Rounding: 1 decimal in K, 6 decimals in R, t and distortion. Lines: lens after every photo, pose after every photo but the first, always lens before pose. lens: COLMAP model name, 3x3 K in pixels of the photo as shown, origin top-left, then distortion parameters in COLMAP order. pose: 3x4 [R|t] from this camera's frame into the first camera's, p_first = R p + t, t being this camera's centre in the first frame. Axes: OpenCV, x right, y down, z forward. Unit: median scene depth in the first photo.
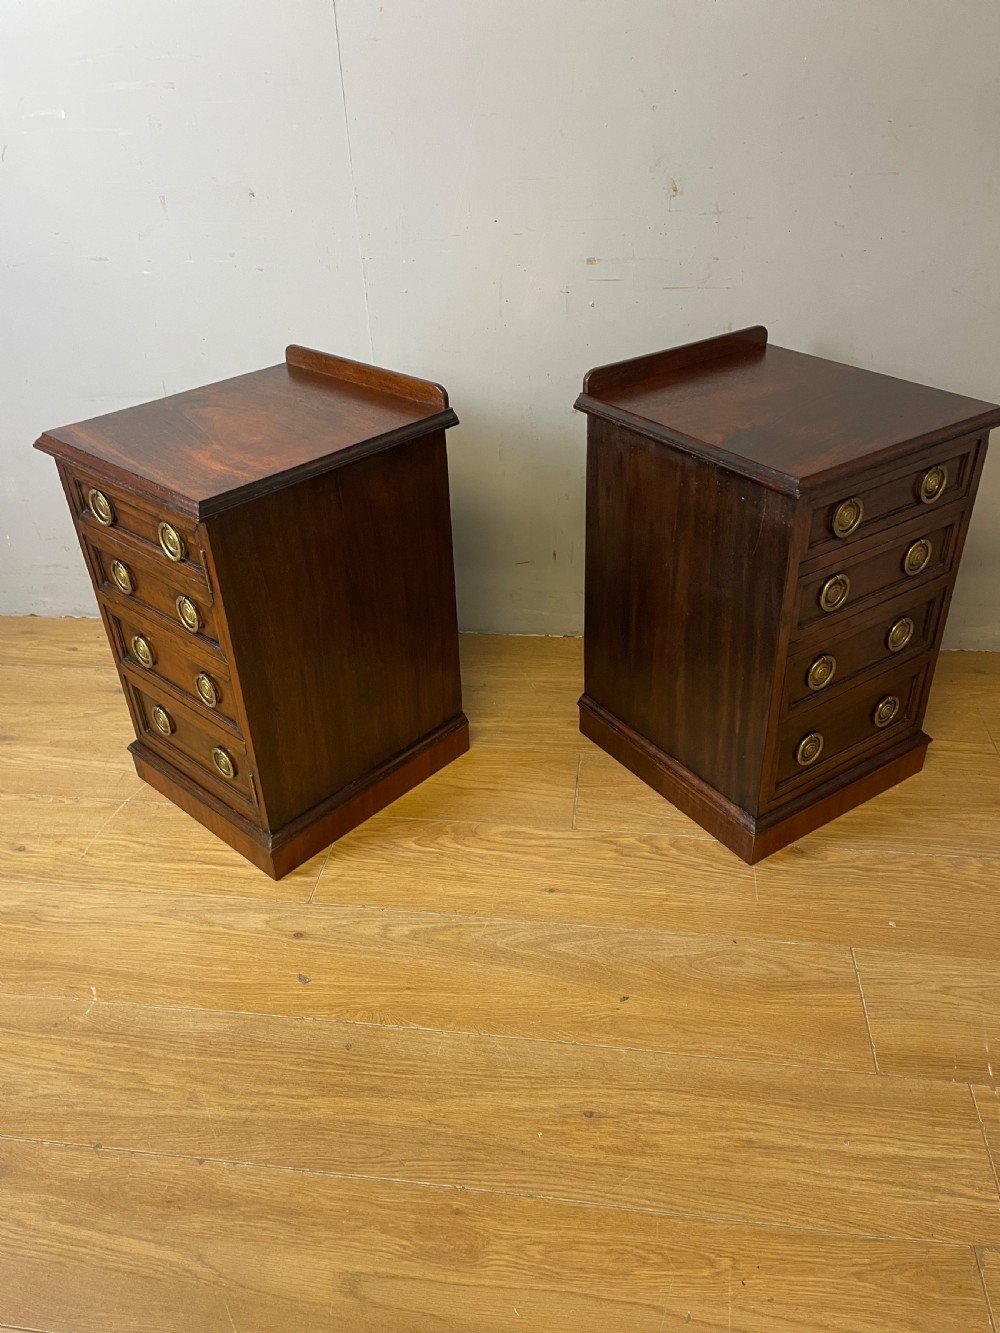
lens RADIAL K [[1014.7, 0, 492.0], [0, 1014.7, 659.4], [0, 0, 1]] dist [0.079344, -0.107161]
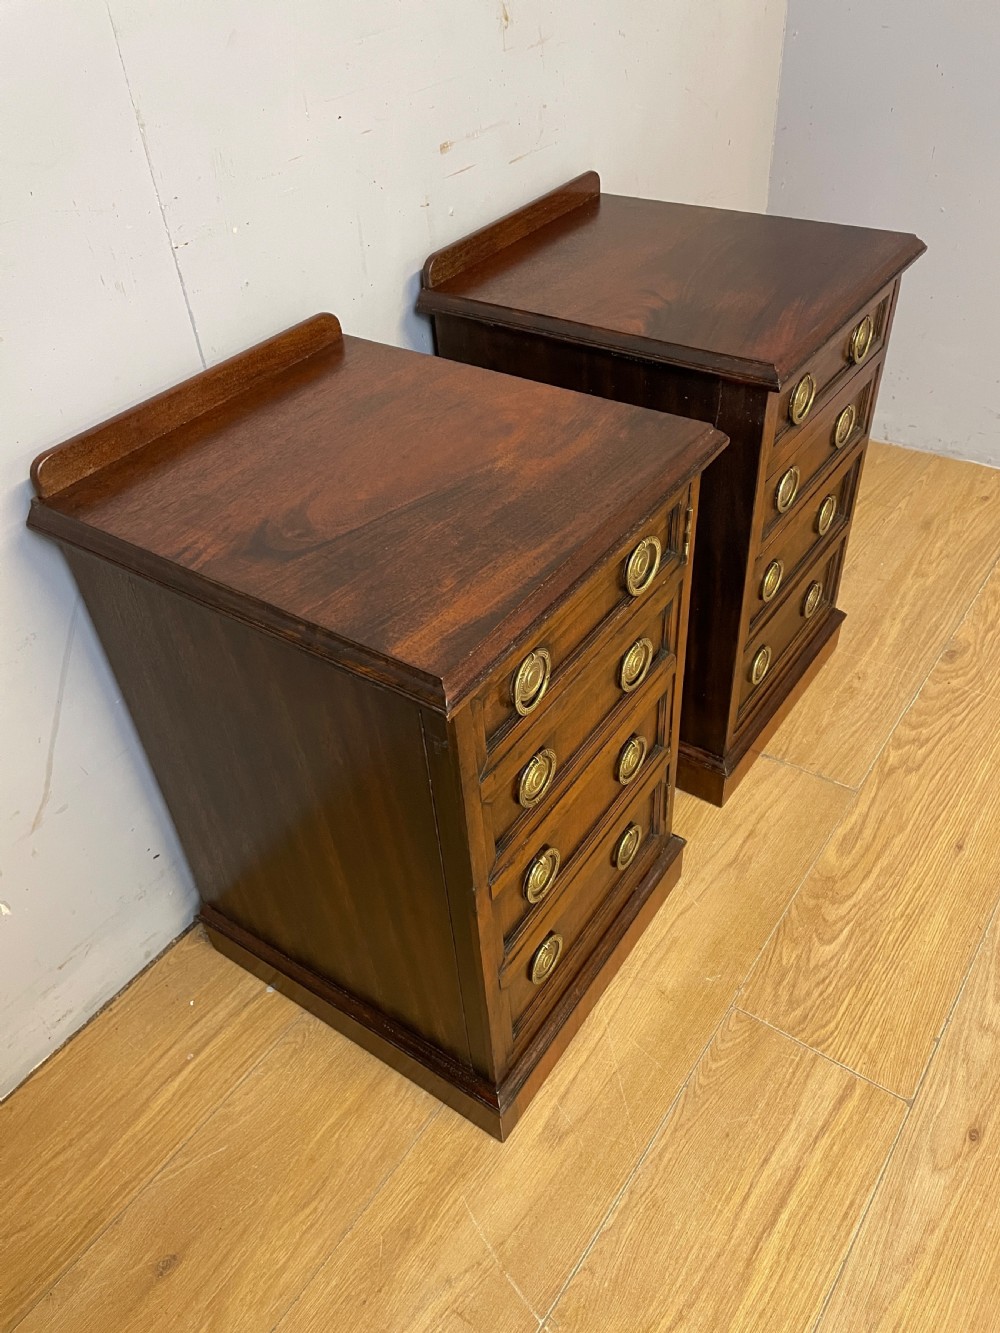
lens RADIAL K [[1014.7, 0, 489.7], [0, 1014.7, 660.5], [0, 0, 1]] dist [0.079344, -0.107161]
pose [[0.469663, -0.561030, 0.681661, -0.608172], [0.512438, 0.801977, 0.306985, -0.351124], [-0.718905, 0.205130, 0.664152, 0.676947]]
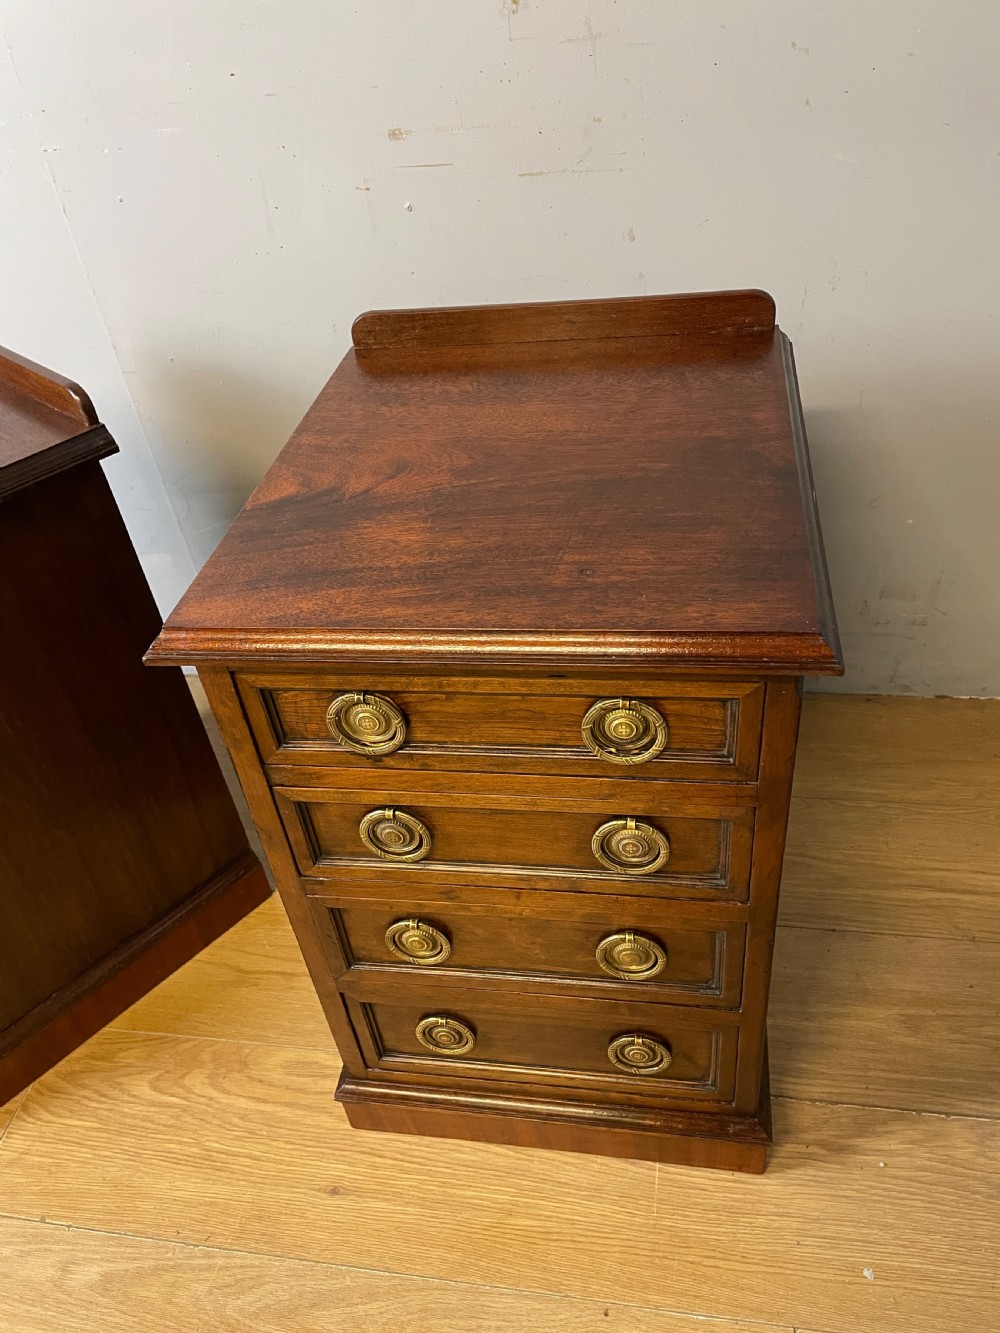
lens RADIAL K [[1014.7, 0, 501.6], [0, 1014.7, 667.2], [0, 0, 1]] dist [0.079344, -0.107161]
pose [[0.998102, -0.033659, -0.051570, 0.203629], [0.039754, 0.991718, 0.122123, -0.167458], [0.047033, -0.123942, 0.991174, 0.407868]]
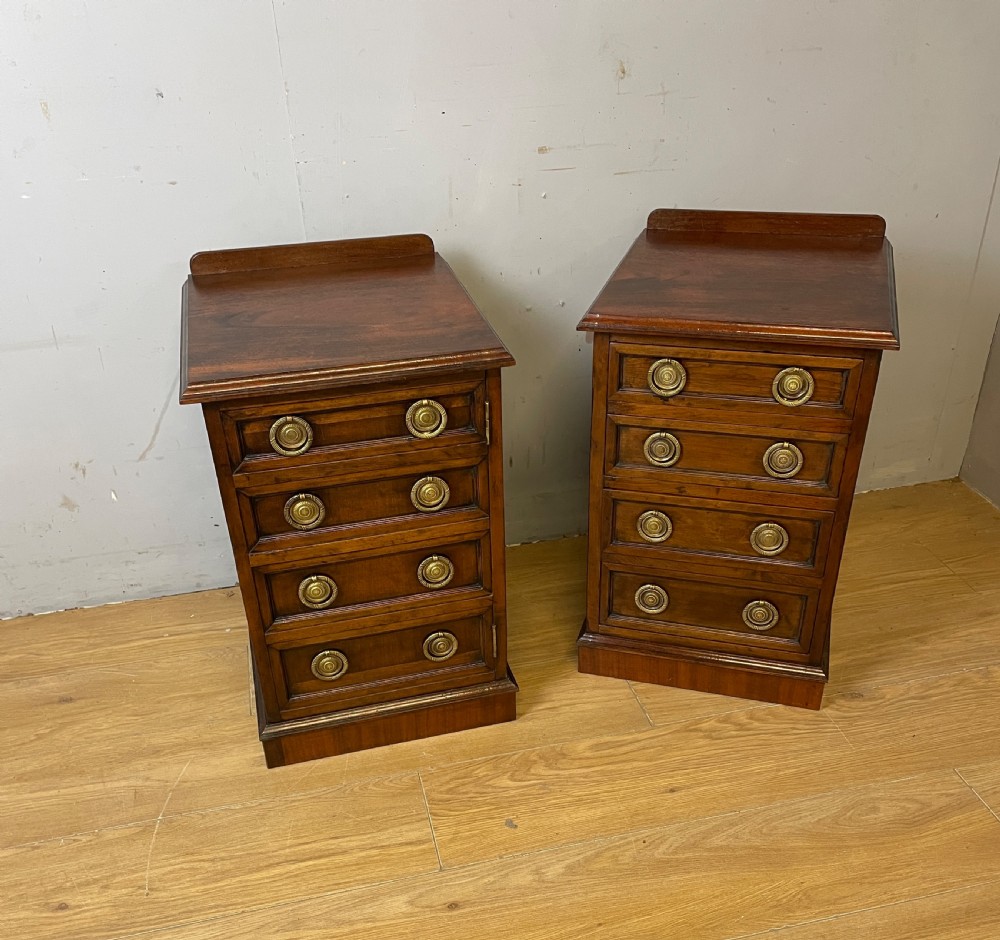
lens RADIAL K [[1020.8, 0, 503.6], [0, 1020.8, 595.4], [0, 0, 1]] dist [0.040920, 0.000000]
pose [[0.929922, -0.194257, 0.312265, -0.362849], [0.186252, 0.980929, 0.055570, -0.043745], [-0.317105, 0.006485, 0.948368, 0.108484]]
